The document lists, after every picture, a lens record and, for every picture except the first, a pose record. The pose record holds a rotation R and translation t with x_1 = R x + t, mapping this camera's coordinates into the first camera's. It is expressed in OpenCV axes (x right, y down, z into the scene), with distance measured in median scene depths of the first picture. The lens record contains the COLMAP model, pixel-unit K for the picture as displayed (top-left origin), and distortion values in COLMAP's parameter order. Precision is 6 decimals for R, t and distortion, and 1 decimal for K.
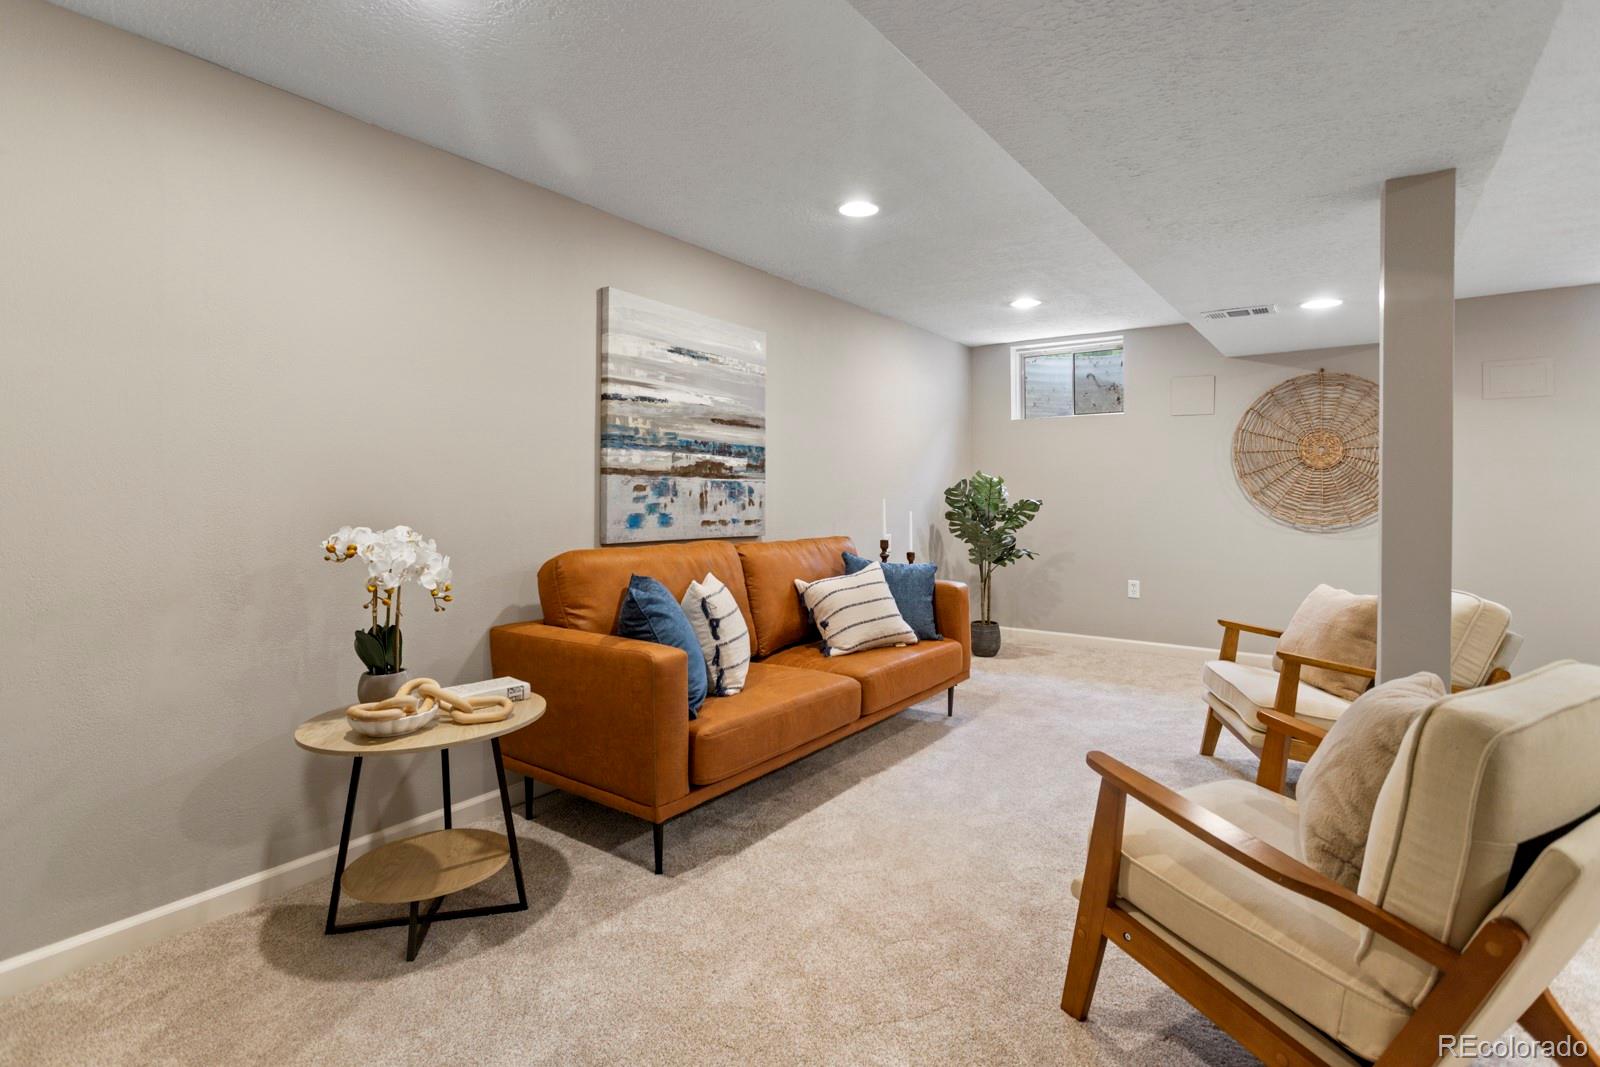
lens RADIAL K [[794.0, 0, 832.7], [0, 794.0, 491.4], [0, 0, 1]] dist [0.001739, -0.000808]
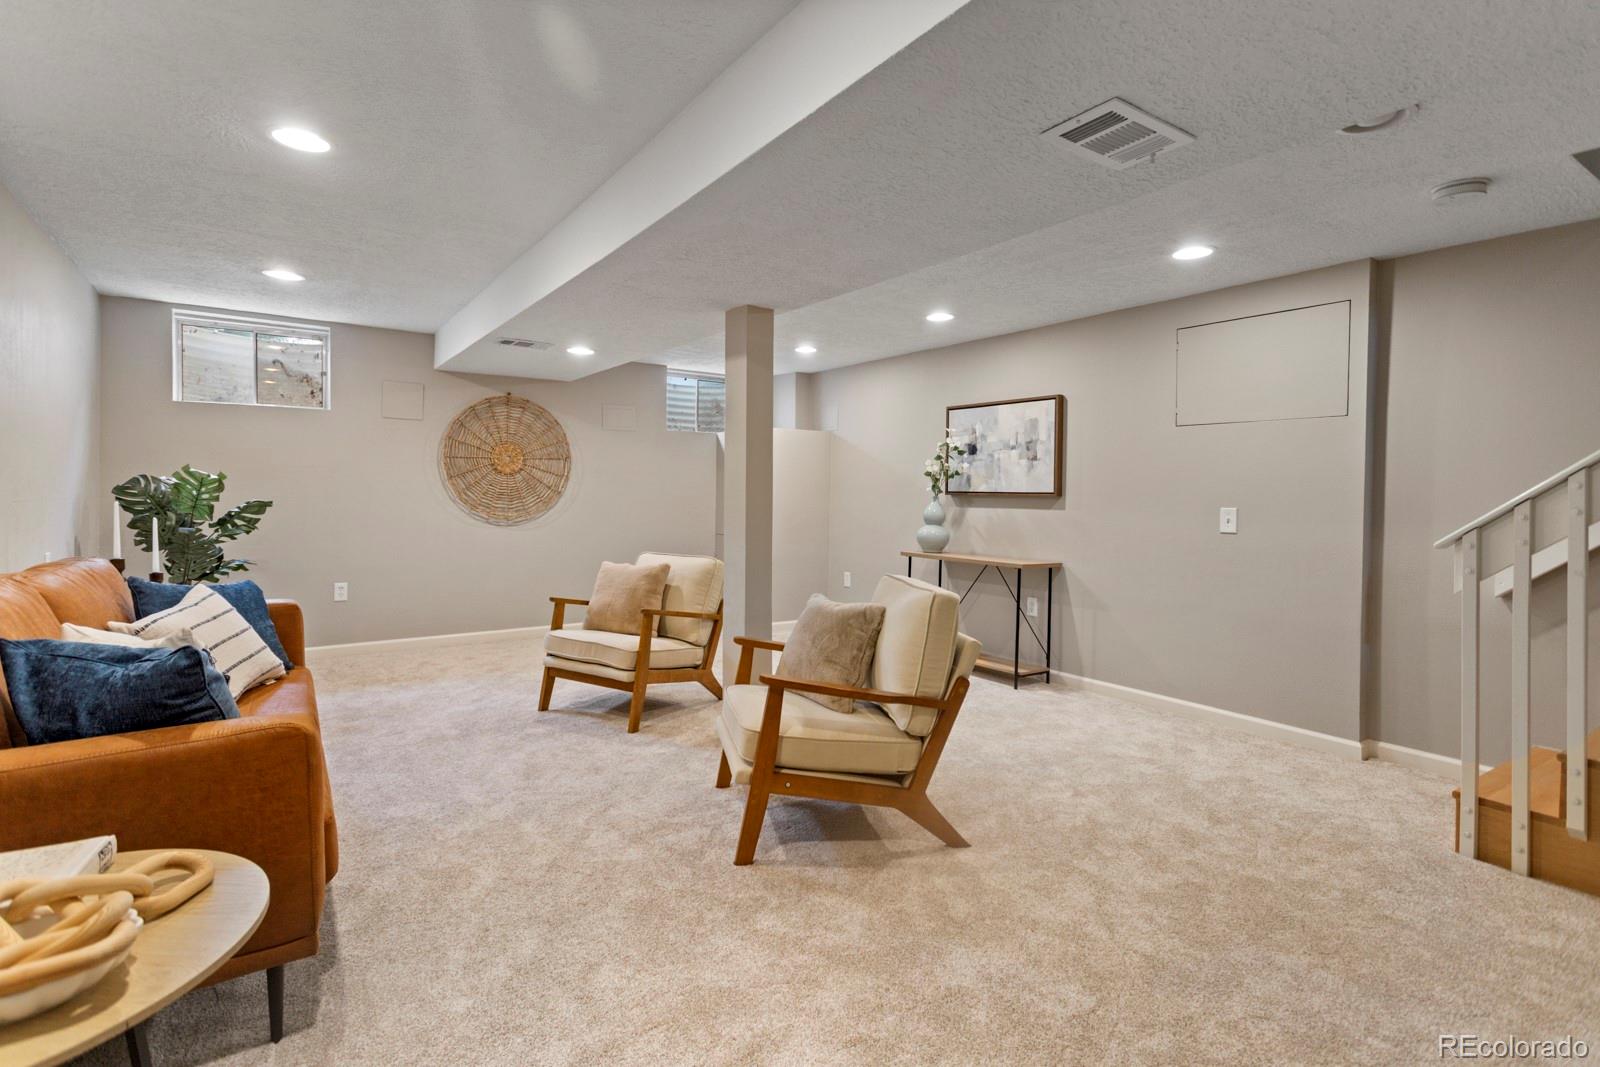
lens RADIAL K [[794.0, 0, 788.5], [0, 794.0, 500.9], [0, 0, 1]] dist [0.001739, -0.000808]
pose [[0.314220, -0.007942, 0.949317, -0.616823], [-0.007471, 0.999913, 0.010838, -0.004834], [-0.949321, -0.010498, 0.314134, 0.293872]]
